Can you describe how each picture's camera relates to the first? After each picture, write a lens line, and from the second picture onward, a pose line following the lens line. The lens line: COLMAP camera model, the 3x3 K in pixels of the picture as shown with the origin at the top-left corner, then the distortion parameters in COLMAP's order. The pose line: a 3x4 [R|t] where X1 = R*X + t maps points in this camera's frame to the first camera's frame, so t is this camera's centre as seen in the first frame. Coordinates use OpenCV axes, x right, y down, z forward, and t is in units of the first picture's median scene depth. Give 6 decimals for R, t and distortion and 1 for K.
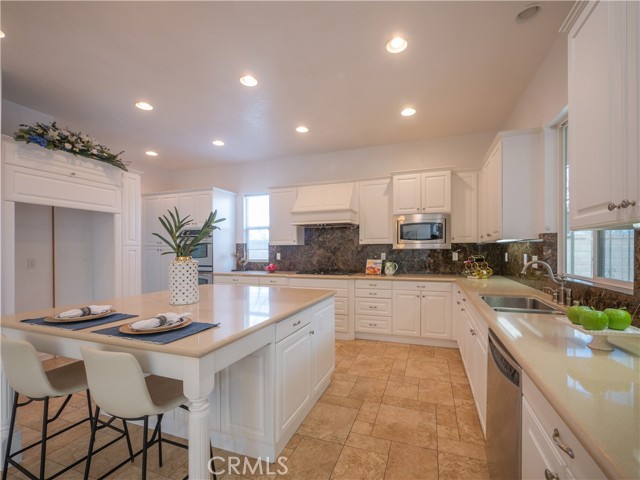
lens RADIAL K [[276.2, 0, 324.3], [0, 276.2, 245.3], [0, 0, 1]] dist [0.000932, 0.000184]
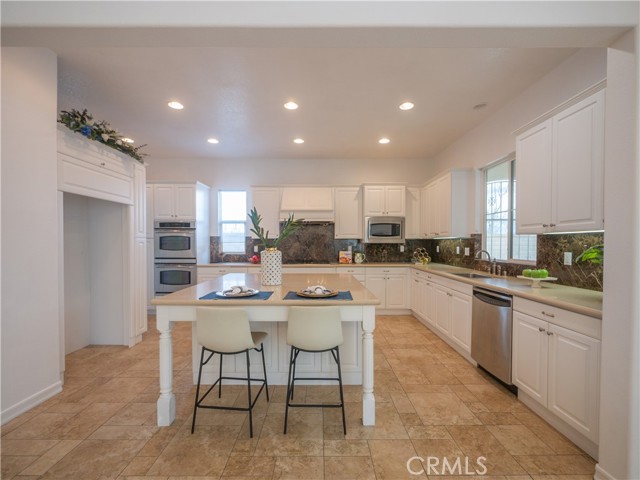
lens RADIAL K [[275.4, 0, 320.0], [0, 275.4, 240.0], [0, 0, 1]] dist [-0.001425, 0.000069]
pose [[0.941656, 0.010794, 0.336403, -0.379071], [-0.012088, 0.999925, 0.001752, 0.000590], [-0.336359, -0.005716, 0.941716, -0.137803]]
